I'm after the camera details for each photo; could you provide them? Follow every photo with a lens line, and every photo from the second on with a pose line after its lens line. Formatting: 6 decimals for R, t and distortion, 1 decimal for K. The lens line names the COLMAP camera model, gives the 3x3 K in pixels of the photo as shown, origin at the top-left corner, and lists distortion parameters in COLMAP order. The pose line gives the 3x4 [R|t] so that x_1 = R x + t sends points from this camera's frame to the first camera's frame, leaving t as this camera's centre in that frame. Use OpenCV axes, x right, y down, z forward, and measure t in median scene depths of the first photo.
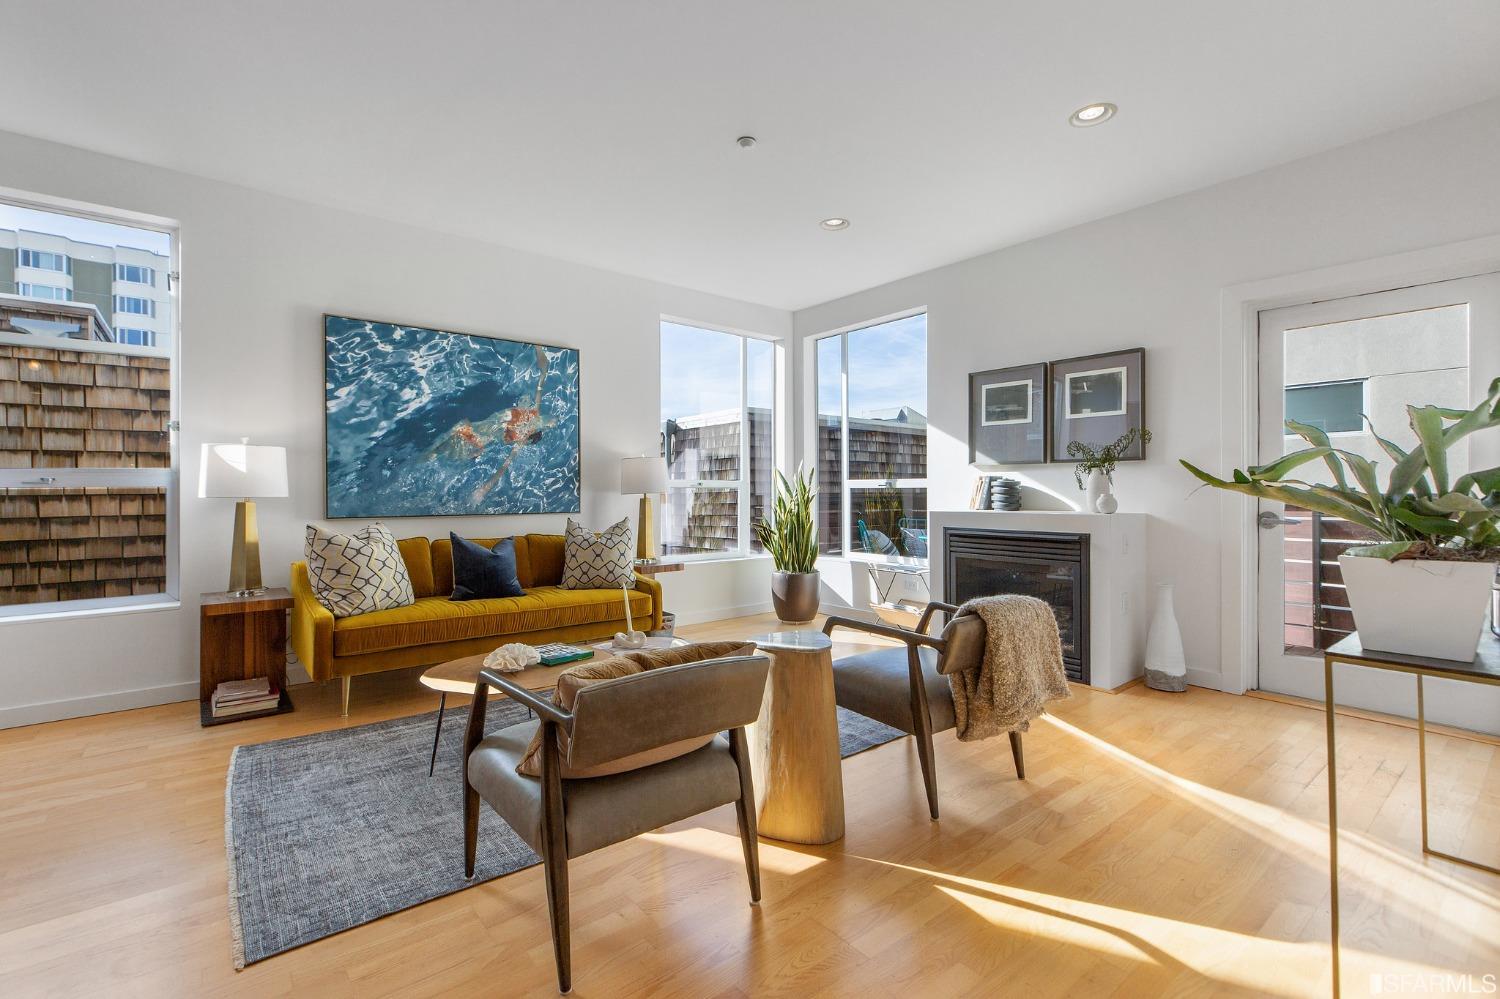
lens RADIAL K [[672.8, 0, 744.3], [0, 672.8, 493.3], [0, 0, 1]] dist [0.000971, 0.000032]
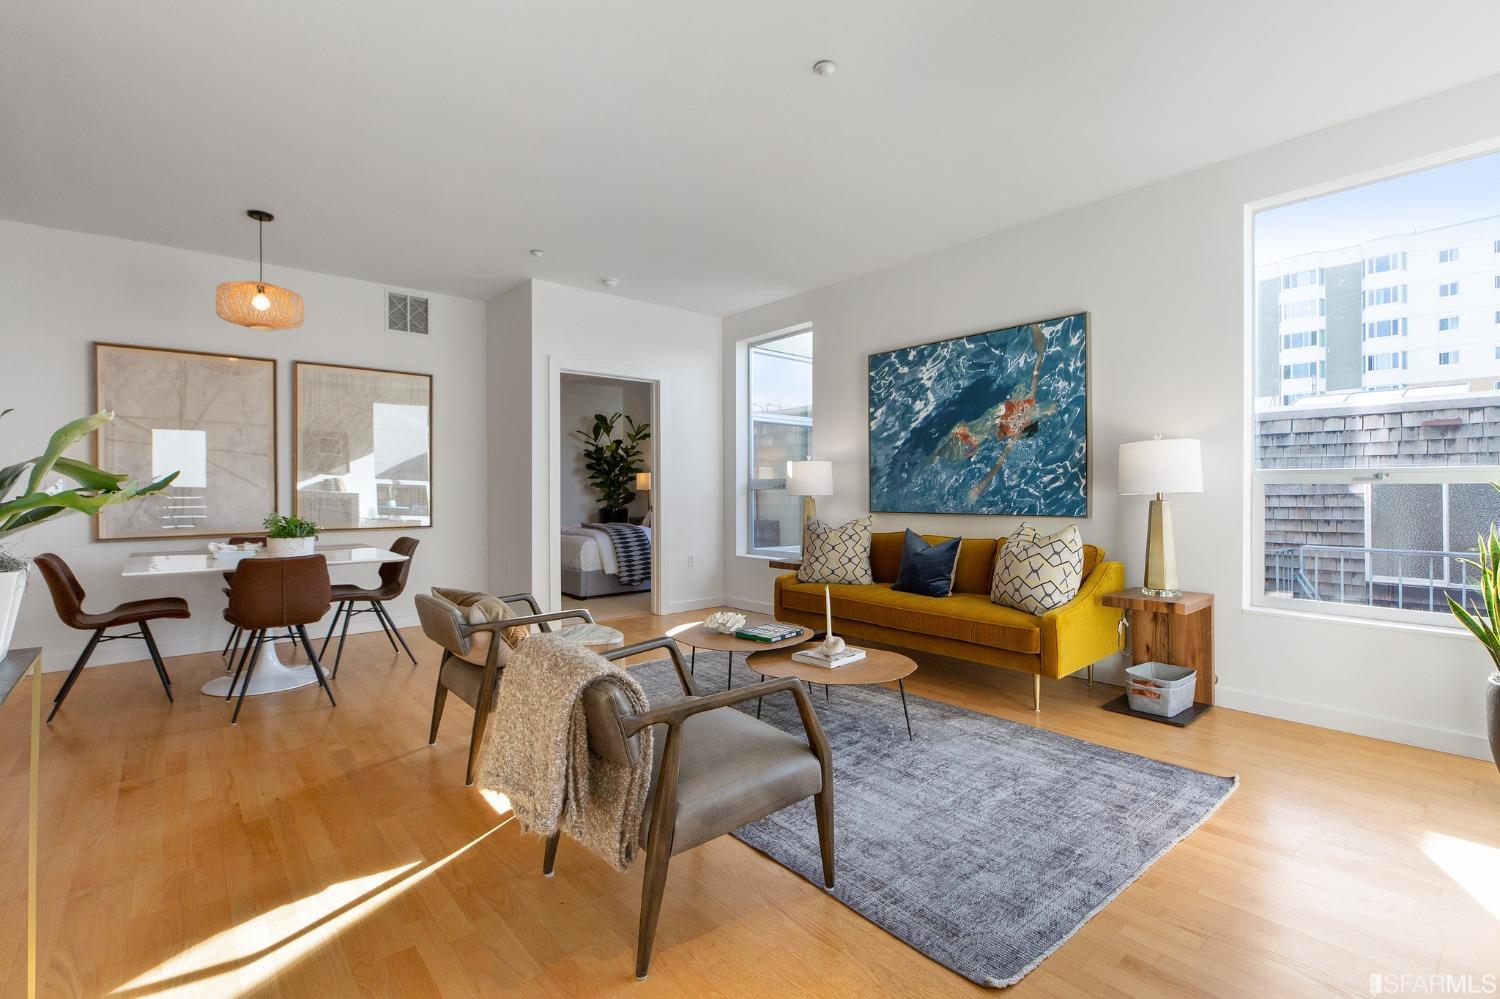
lens RADIAL K [[670.1, 0, 742.2], [0, 670.1, 498.3], [0, 0, 1]] dist [0.001751, -0.000321]
pose [[0.025891, 0.011513, -0.999598, 0.602845], [0.003163, 0.999928, 0.011599, -0.004495], [0.999660, -0.003462, 0.025853, 0.643527]]
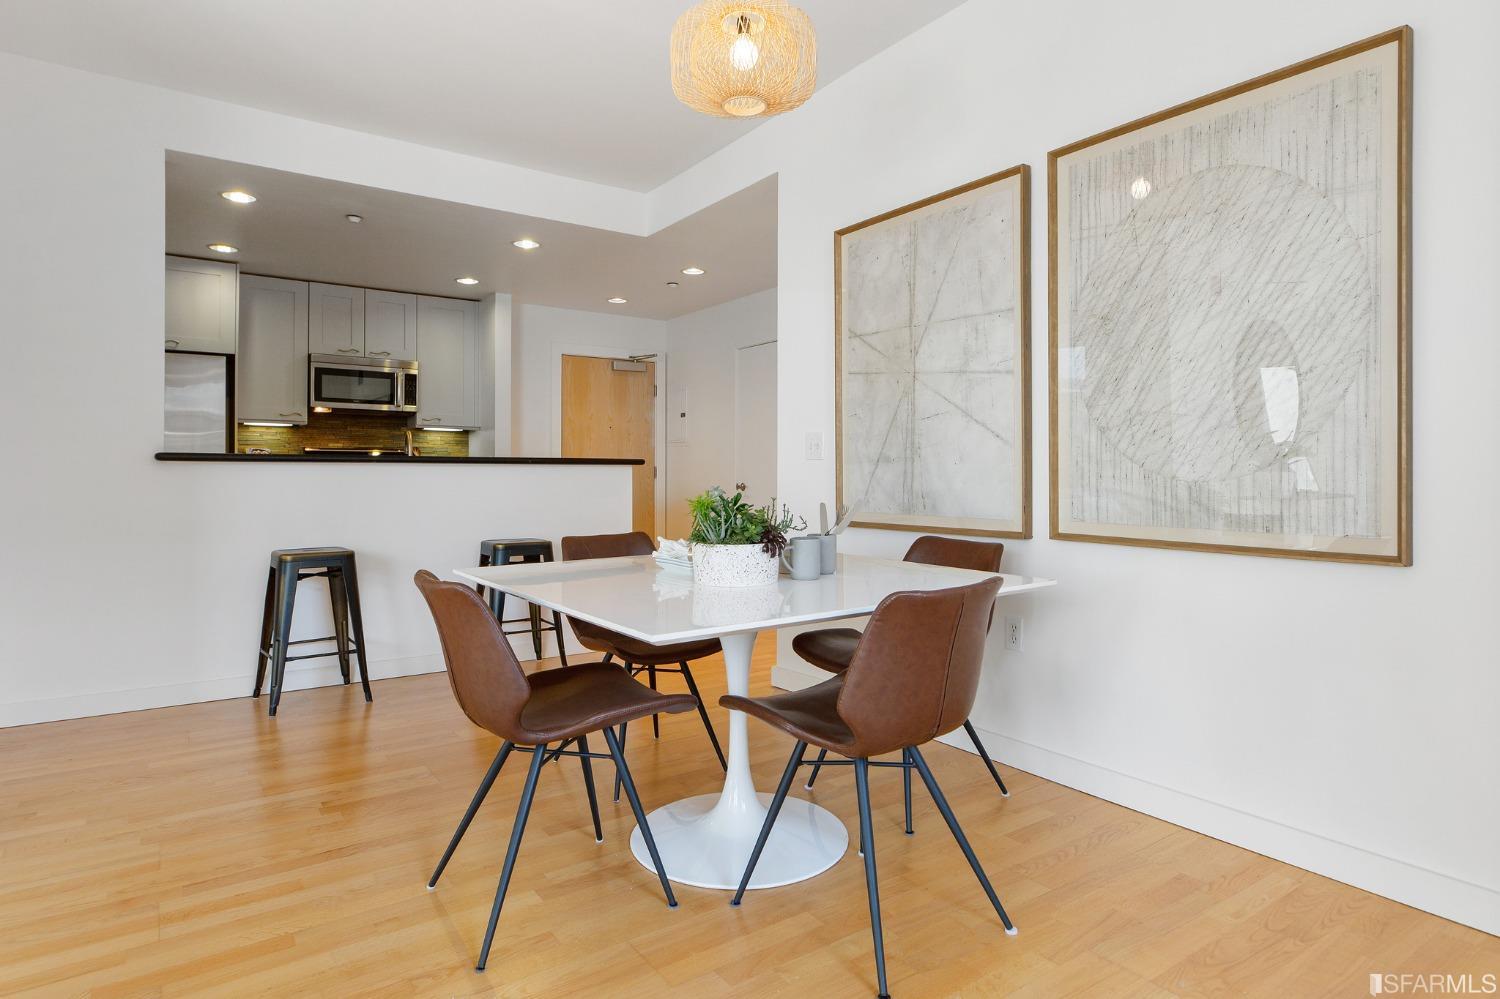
lens RADIAL K [[840.2, 0, 745.1], [0, 840.2, 474.8], [0, 0, 1]] dist [0.010249, 0.000019]
pose [[-0.997435, 0.001655, 0.071564, -0.373478], [0.001960, 0.999989, 0.004193, 0.013626], [-0.071557, 0.004322, -0.997427, 0.569086]]
